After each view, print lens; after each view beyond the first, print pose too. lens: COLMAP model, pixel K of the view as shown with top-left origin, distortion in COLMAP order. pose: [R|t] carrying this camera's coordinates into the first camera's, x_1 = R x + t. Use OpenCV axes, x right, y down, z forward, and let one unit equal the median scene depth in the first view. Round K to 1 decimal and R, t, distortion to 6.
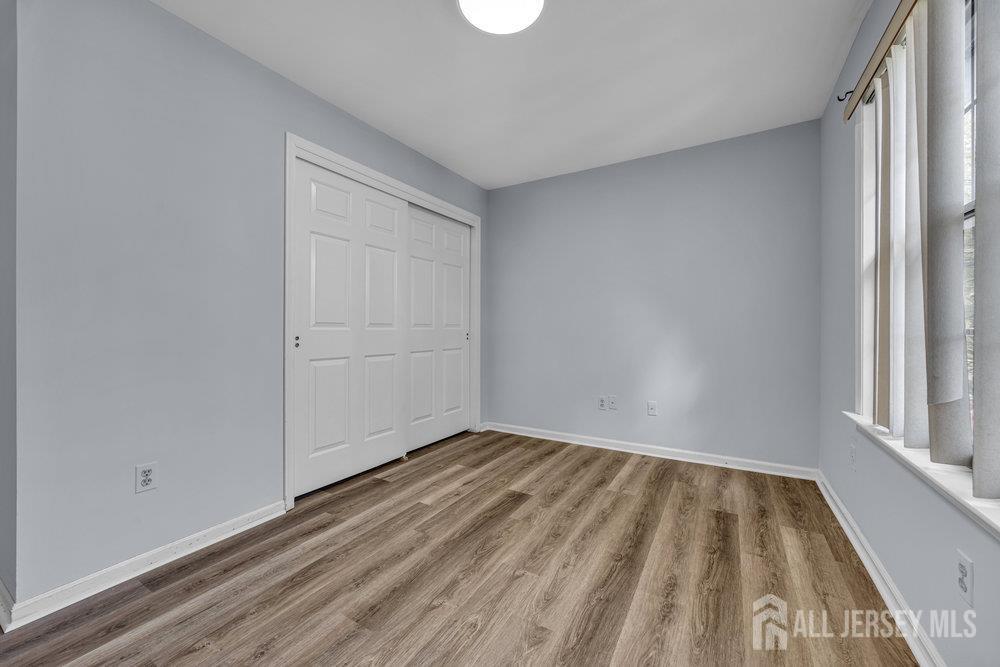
lens RADIAL K [[379.7, 0, 501.7], [0, 379.7, 327.2], [0, 0, 1]] dist [-0.002951, -0.000025]
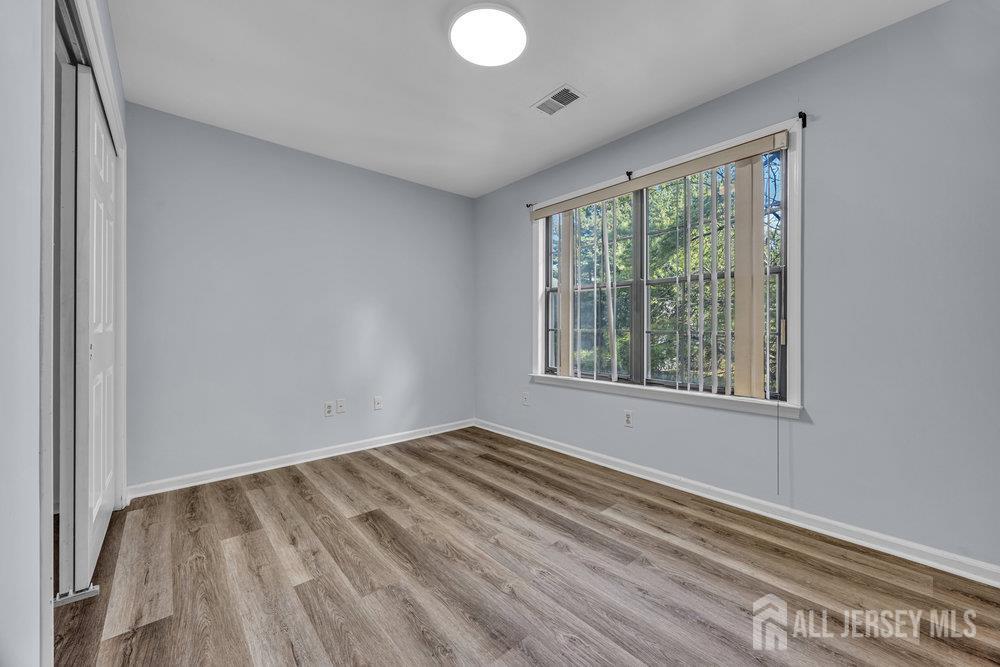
lens RADIAL K [[379.7, 0, 507.7], [0, 379.7, 333.0], [0, 0, 1]] dist [-0.002951, -0.000025]
pose [[0.304277, -0.007366, 0.952555, -0.697272], [-0.001219, 0.999966, 0.008123, 0.000521], [-0.952583, -0.003633, 0.304258, 0.403207]]
